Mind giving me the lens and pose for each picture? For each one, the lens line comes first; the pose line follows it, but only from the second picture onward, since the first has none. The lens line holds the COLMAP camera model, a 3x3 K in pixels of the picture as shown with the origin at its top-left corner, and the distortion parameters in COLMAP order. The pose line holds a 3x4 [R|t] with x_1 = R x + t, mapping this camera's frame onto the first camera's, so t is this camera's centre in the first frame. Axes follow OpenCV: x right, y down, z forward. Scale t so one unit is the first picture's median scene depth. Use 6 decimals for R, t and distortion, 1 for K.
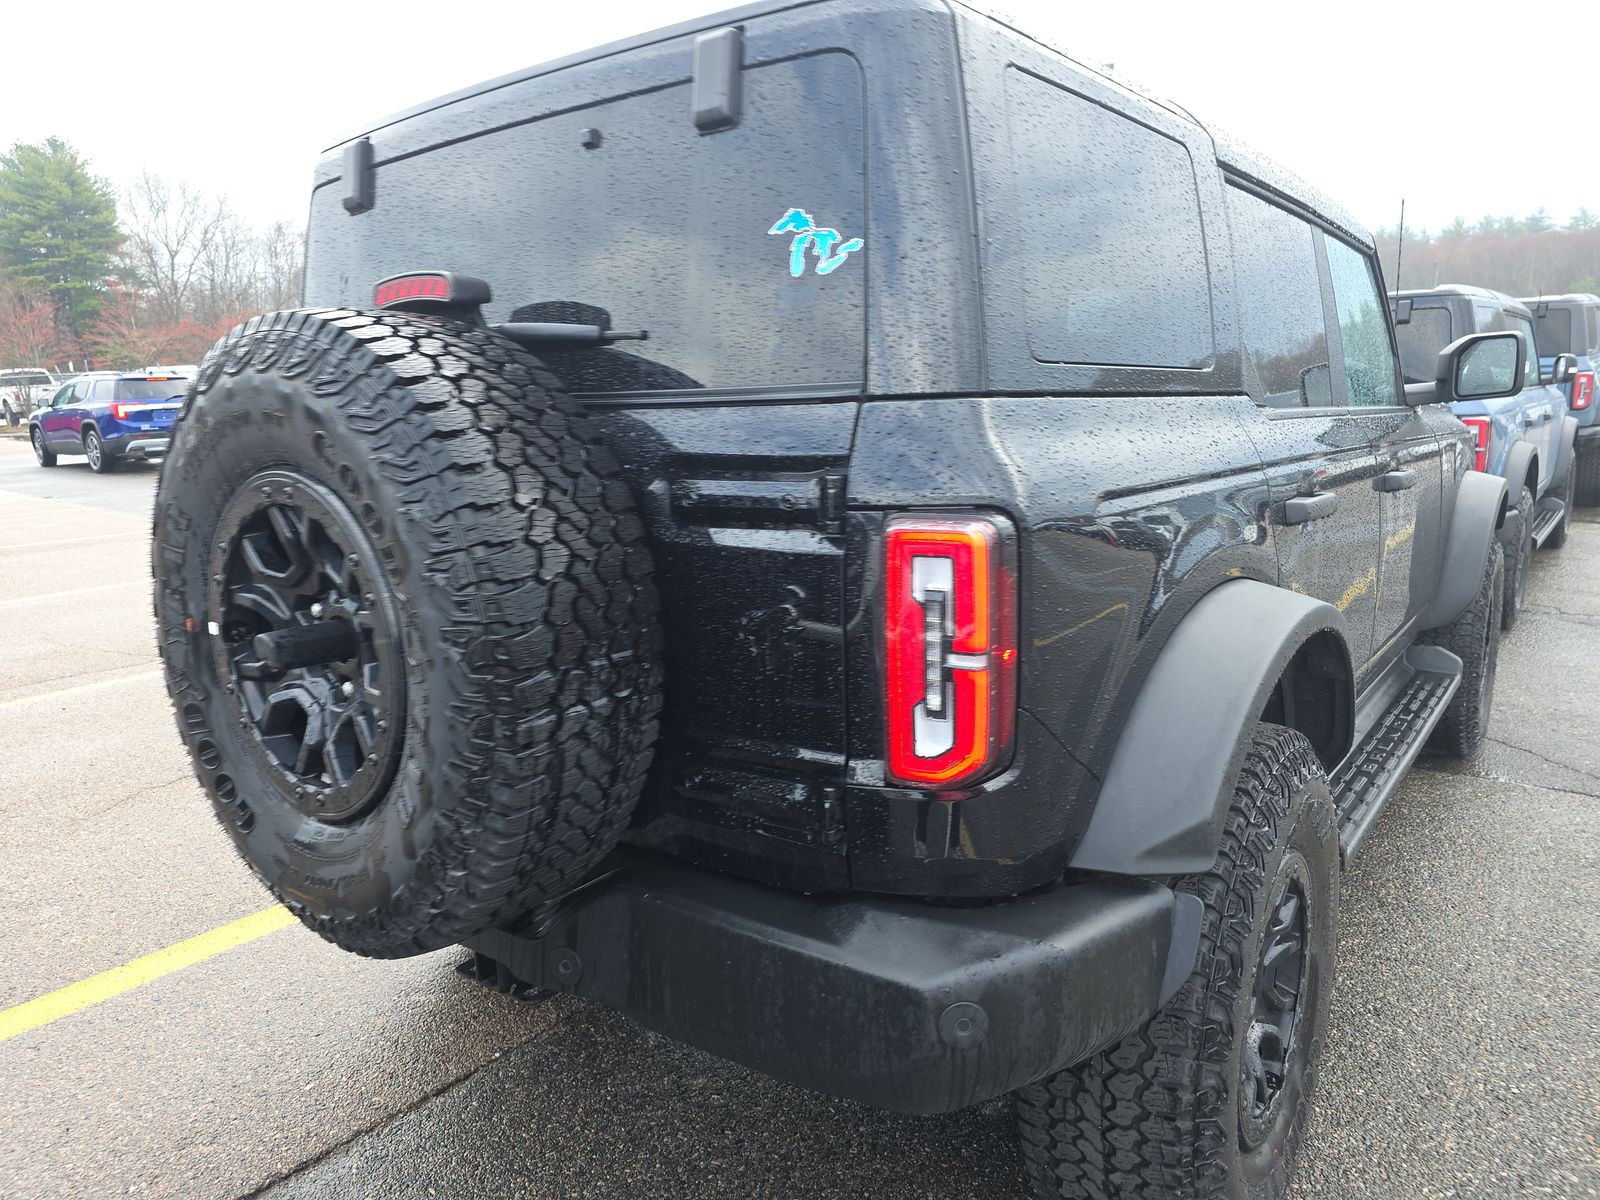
lens RADIAL K [[1116.5, 0, 815.0], [0, 1116.5, 602.6], [0, 0, 1]] dist [0.042014, -0.037051]
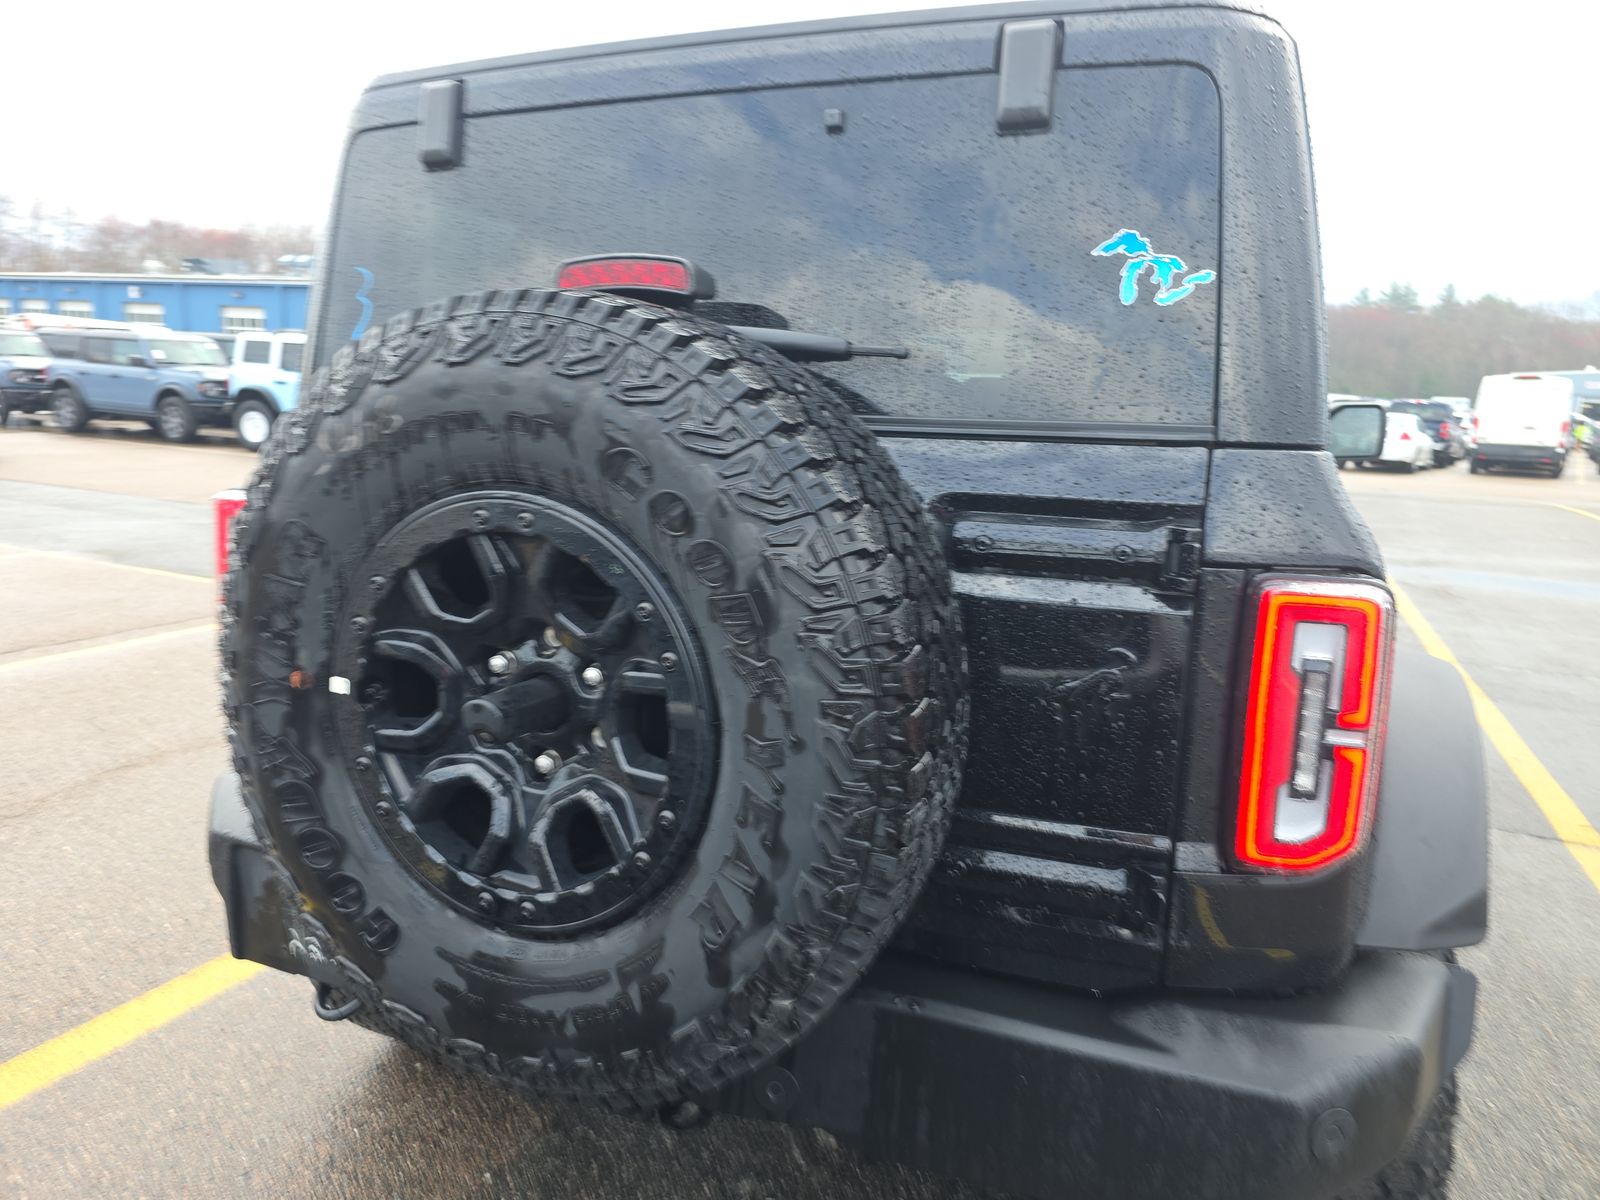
lens RADIAL K [[1116.5, 0, 799.1], [0, 1116.5, 590.6], [0, 0, 1]] dist [0.042014, -0.037051]
pose [[0.964957, 0.026197, 0.261097, -0.502053], [-0.020141, 0.999463, -0.025844, -0.032634], [-0.261634, 0.019679, 0.964967, 0.203339]]
